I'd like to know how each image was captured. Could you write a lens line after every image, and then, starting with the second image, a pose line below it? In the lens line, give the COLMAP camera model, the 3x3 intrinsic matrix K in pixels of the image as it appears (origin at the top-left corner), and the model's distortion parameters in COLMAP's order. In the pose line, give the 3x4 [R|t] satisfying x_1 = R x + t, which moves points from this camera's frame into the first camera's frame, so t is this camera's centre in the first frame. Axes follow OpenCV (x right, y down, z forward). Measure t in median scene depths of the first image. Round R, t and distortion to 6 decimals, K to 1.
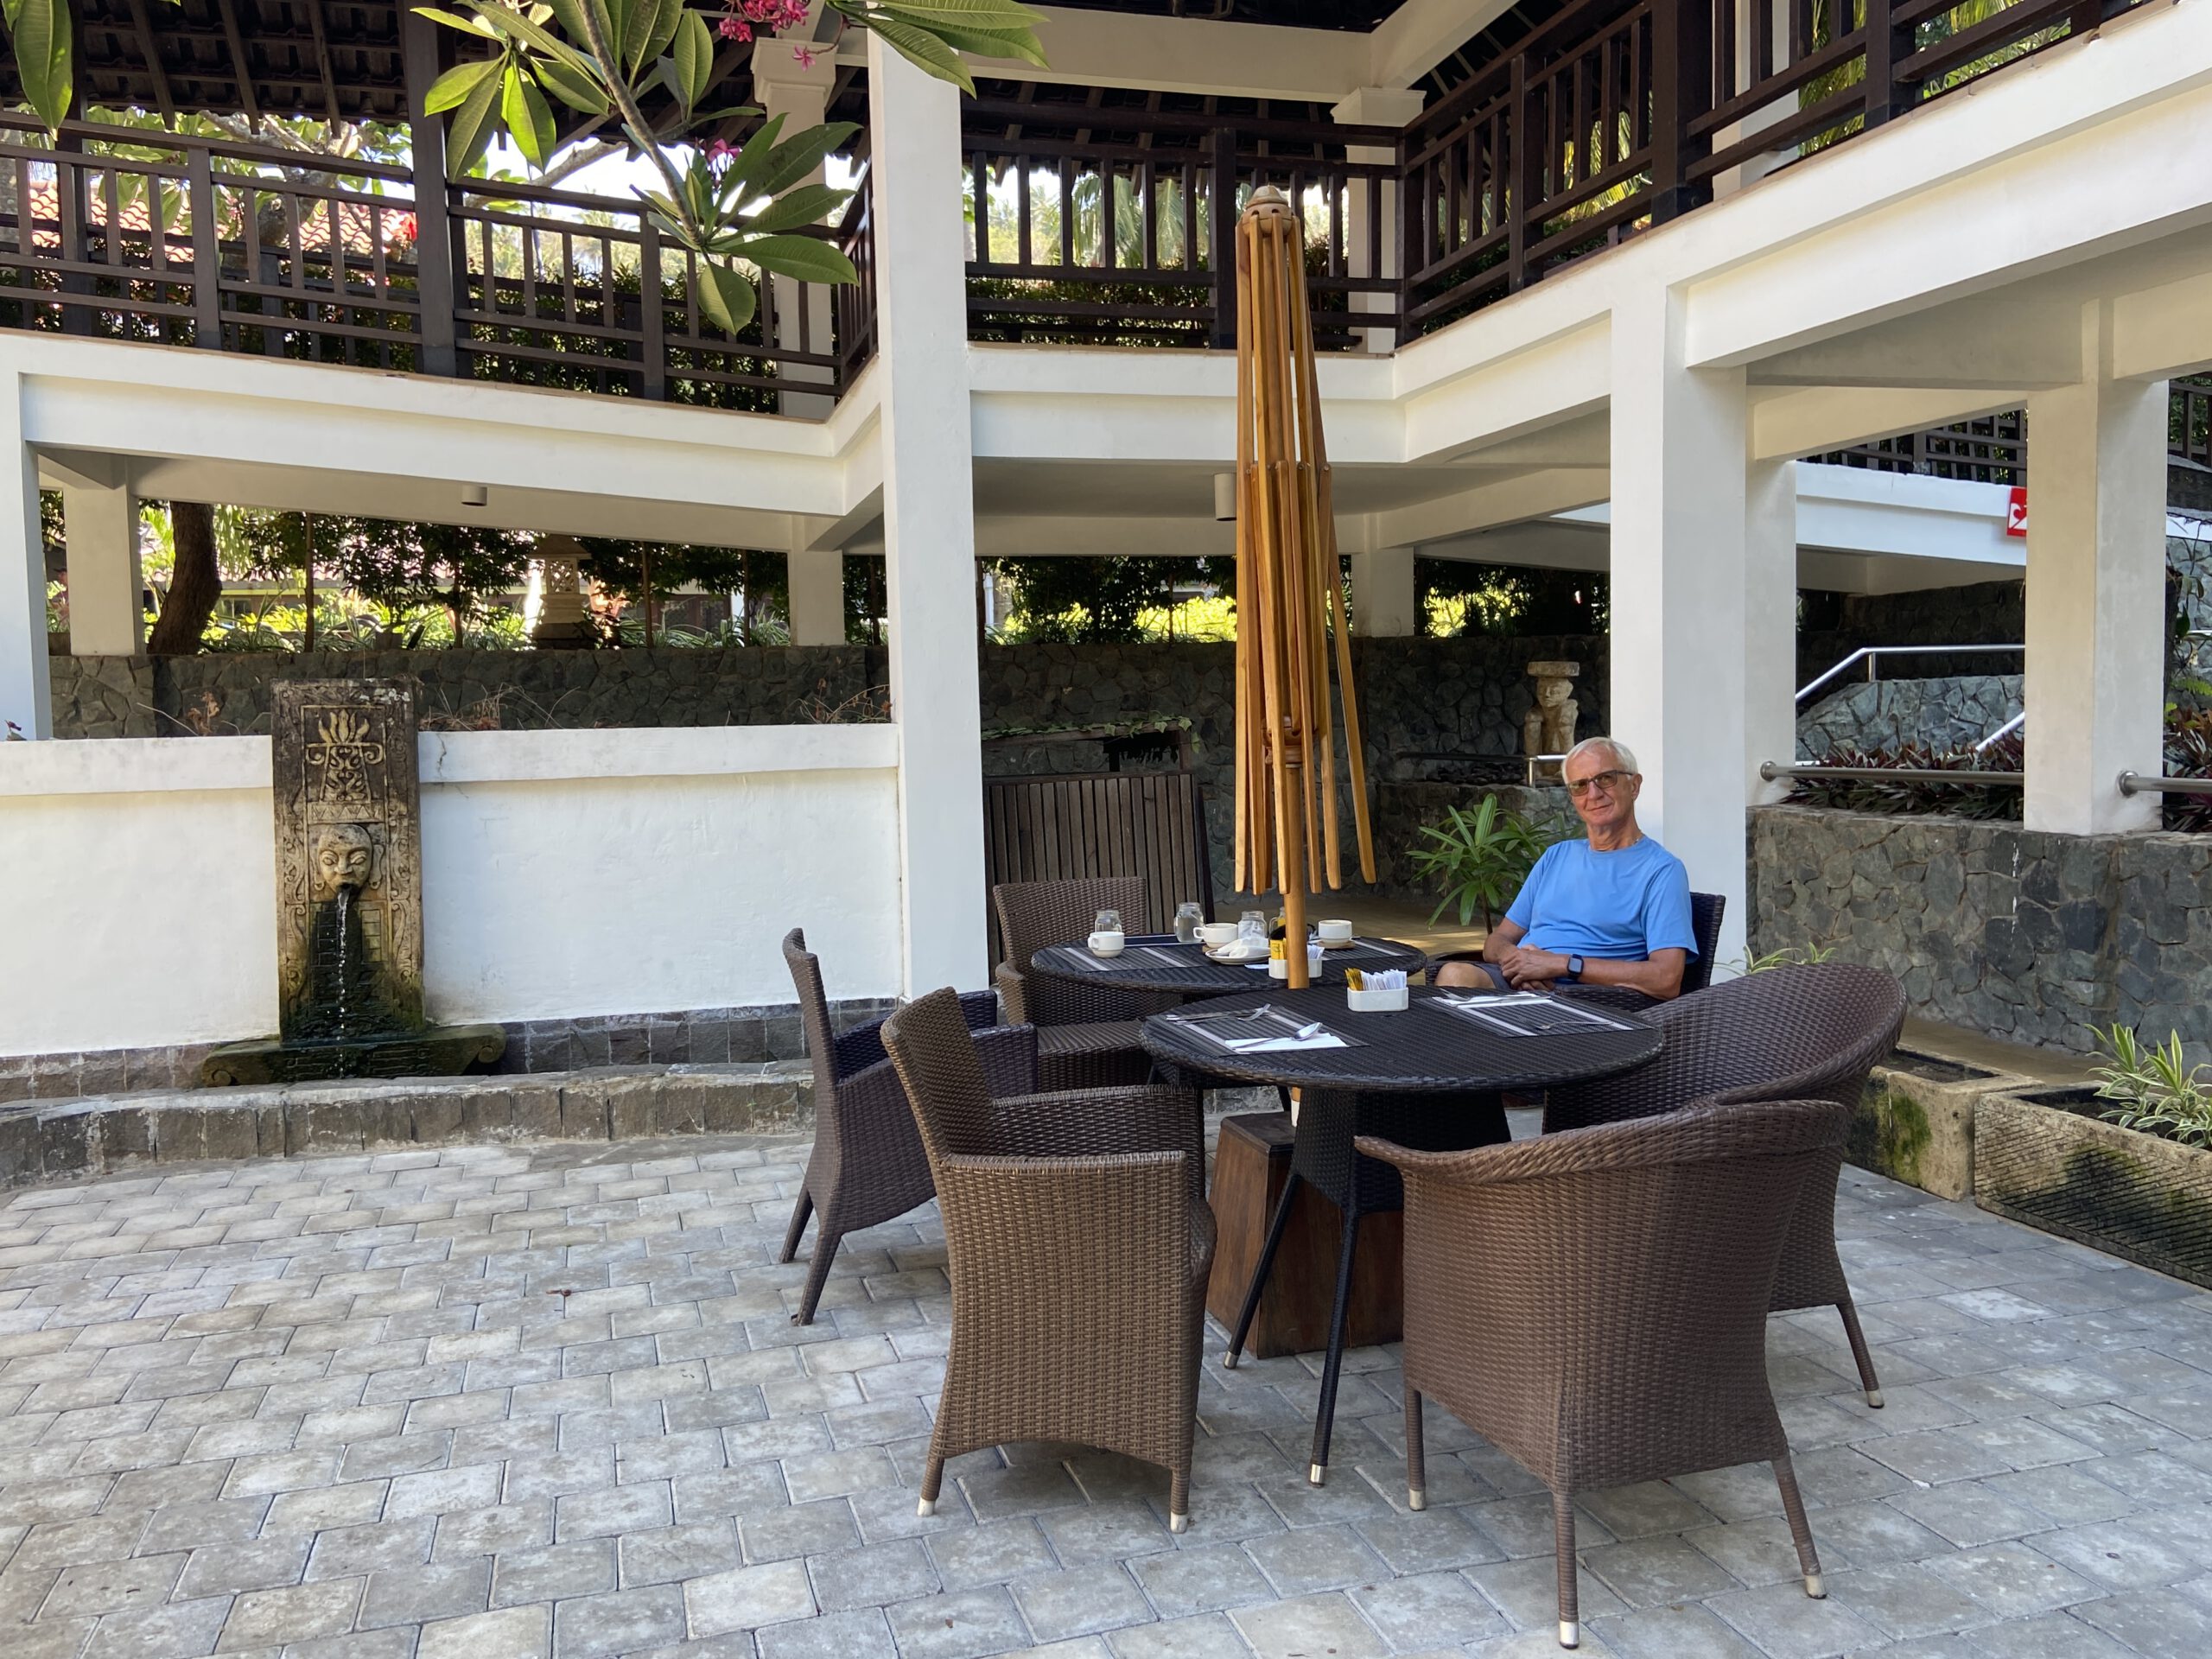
lens RADIAL K [[1750.3, 0, 1099.3], [0, 1750.3, 783.2], [0, 0, 1]] dist [0.120626, -0.129167]
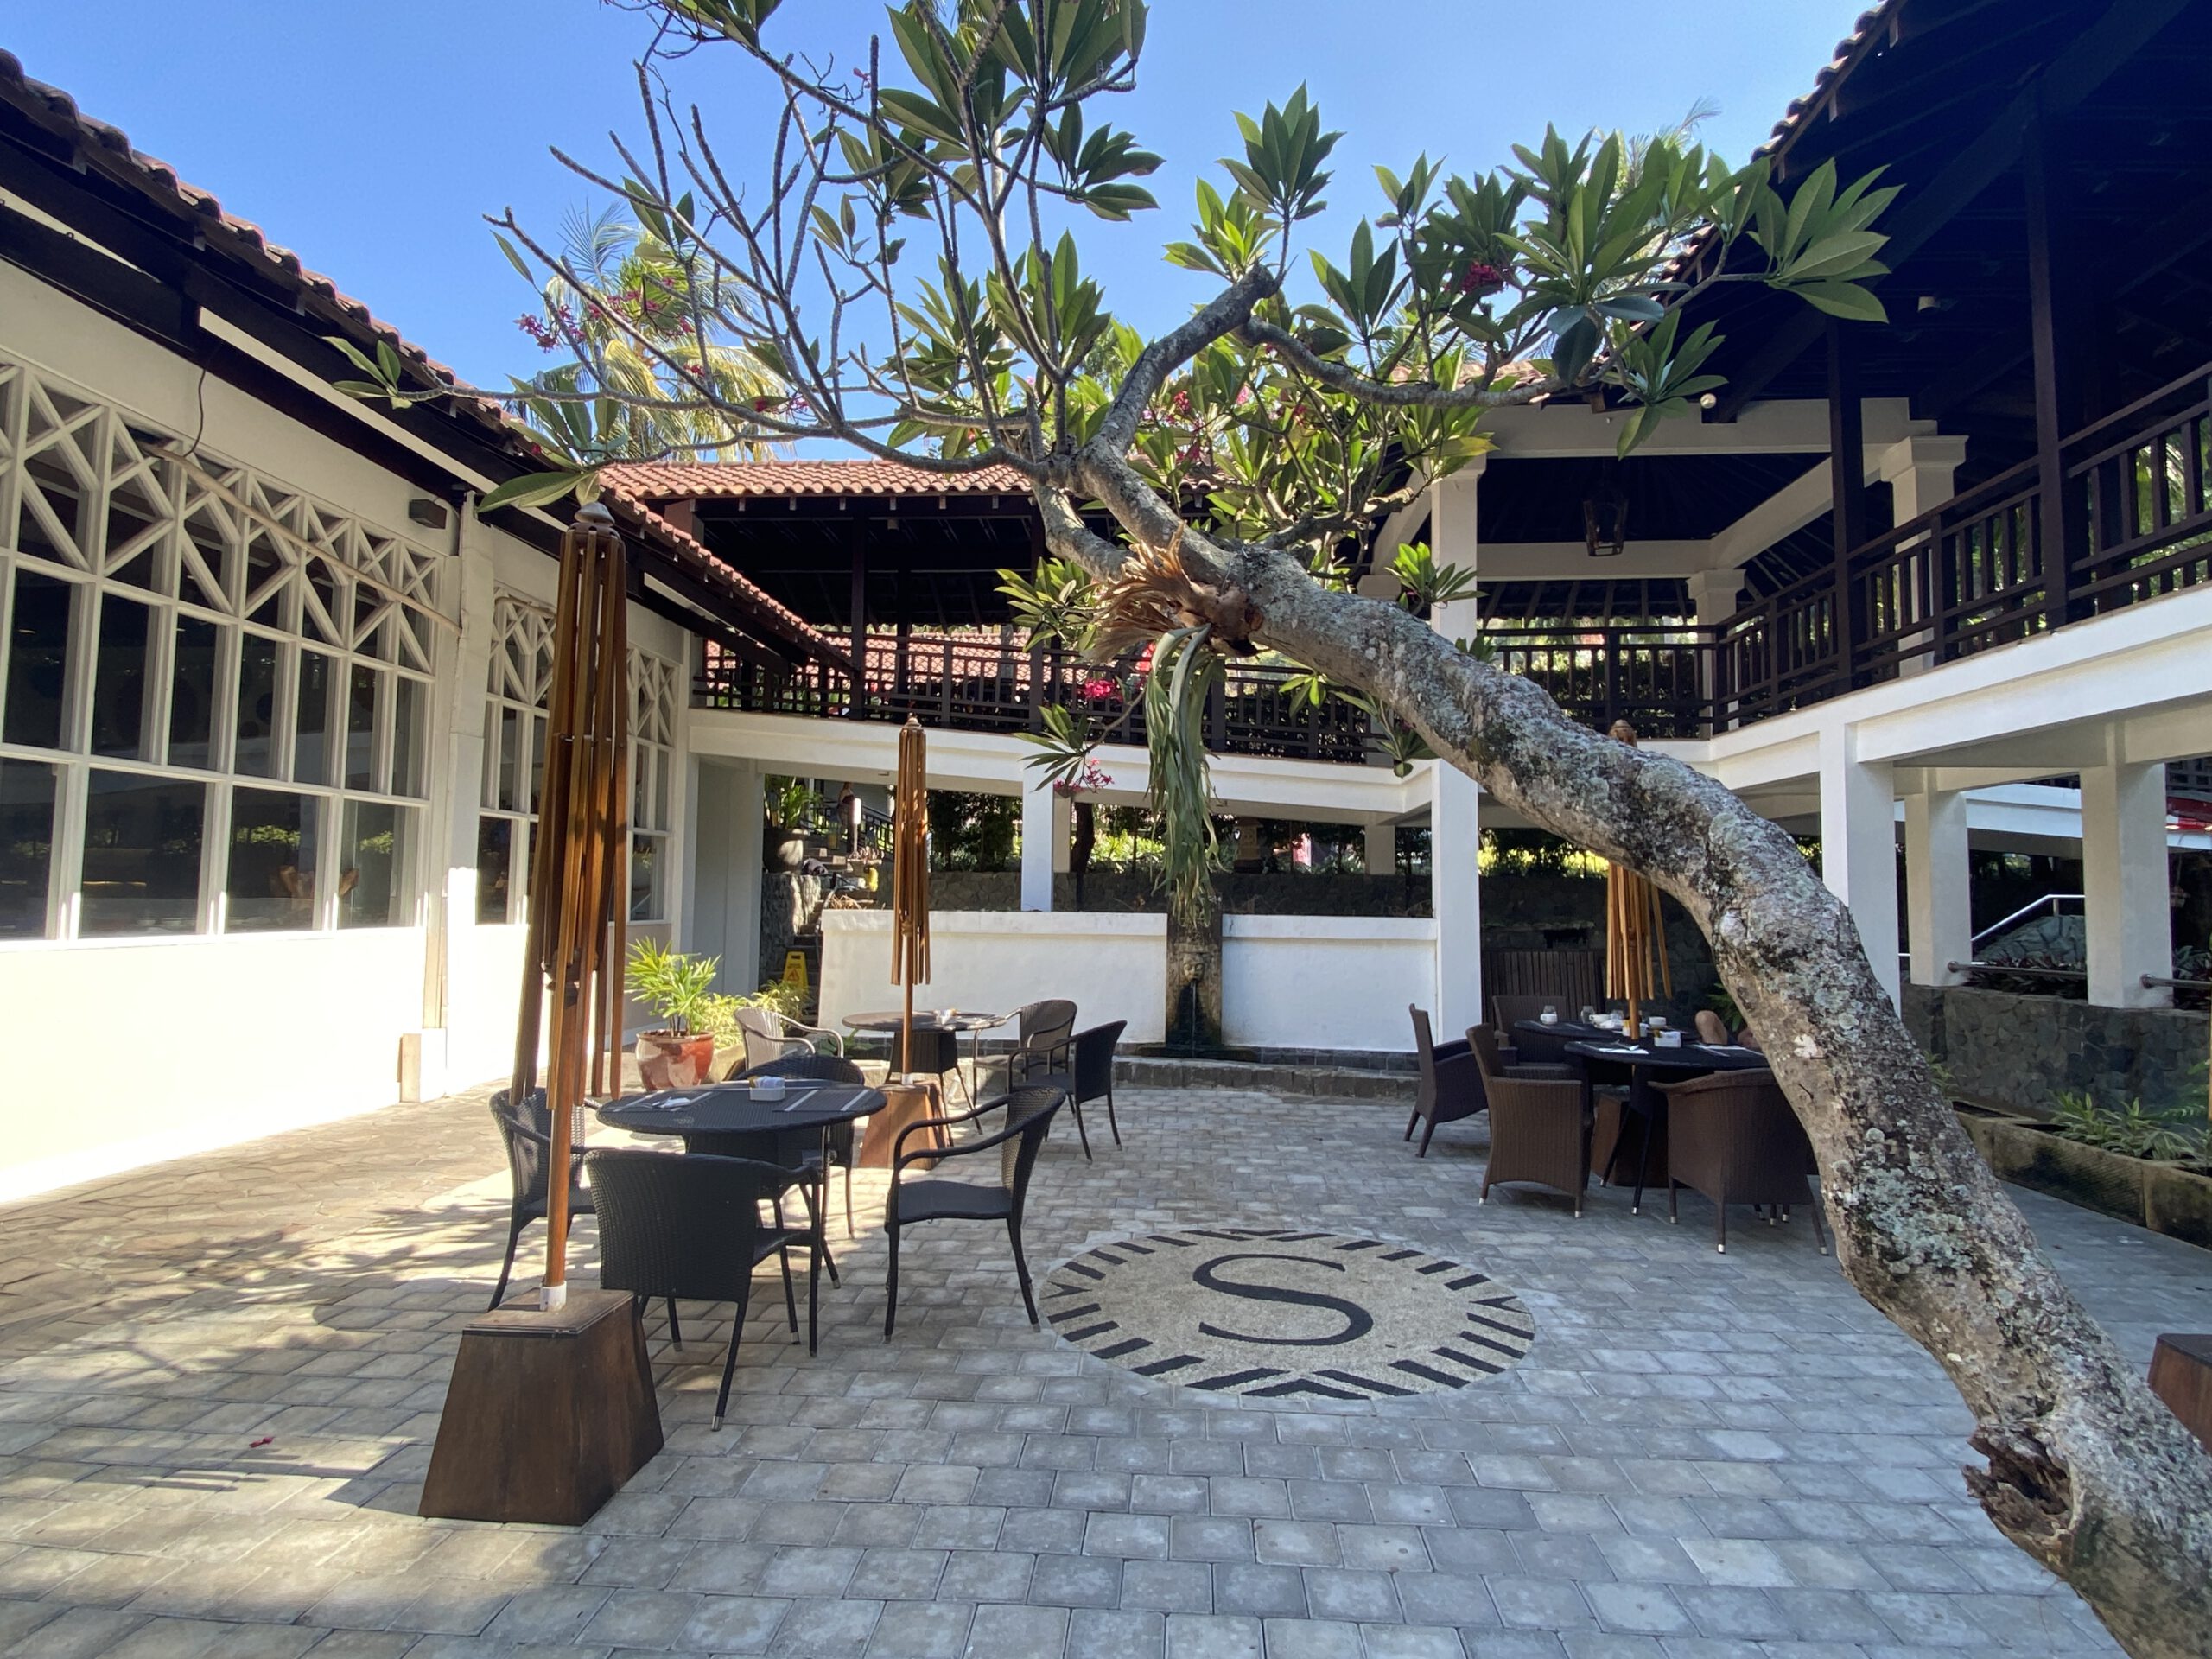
lens RADIAL K [[1152.1, 0, 1068.1], [0, 1152.1, 812.8], [0, 0, 1]] dist [0.037994, -0.049971]
pose [[0.927356, 0.007564, -0.374104, -0.009919], [-0.050352, 0.993225, -0.104733, 0.006999], [0.370777, 0.115962, 0.921454, -0.484134]]
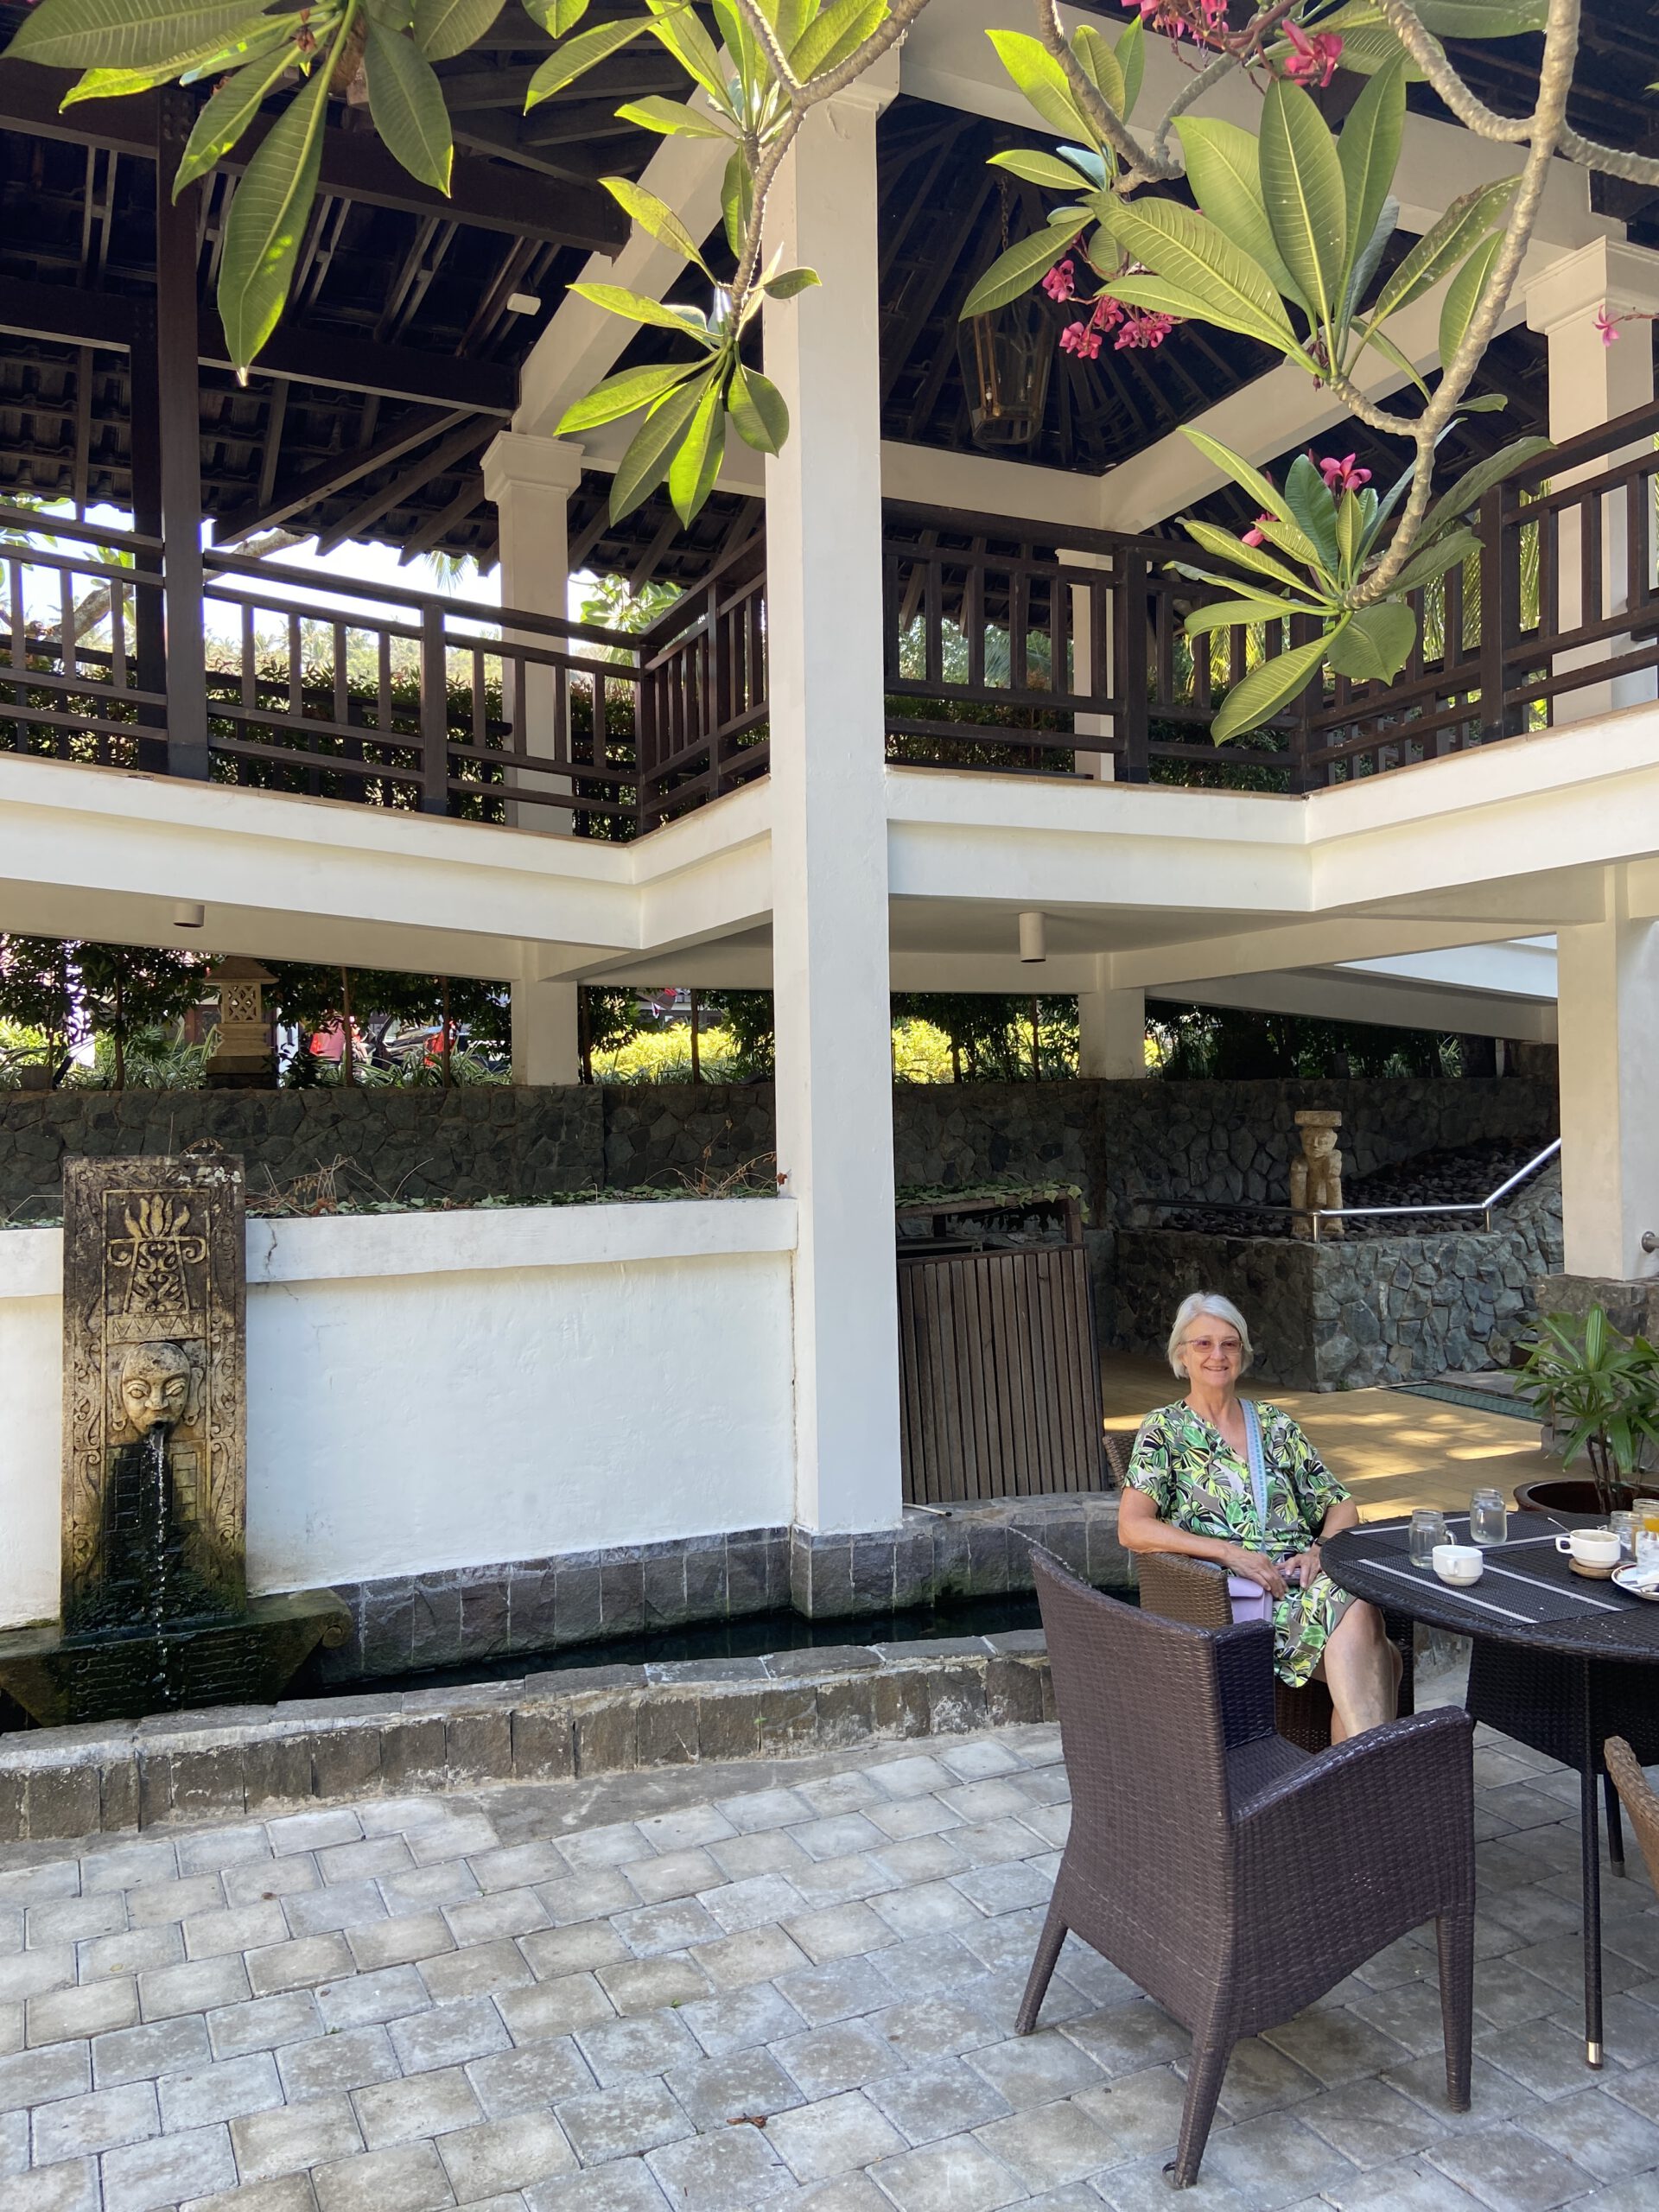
lens RADIAL K [[1646.6, 0, 833.8], [0, 1646.6, 1074.3], [0, 0, 1]] dist [0.126316, -0.153351]
pose [[0.986501, 0.011037, 0.163381, -0.252603], [-0.000335, 0.997860, -0.065388, -0.046271], [-0.163753, 0.064451, 0.984394, 0.222666]]
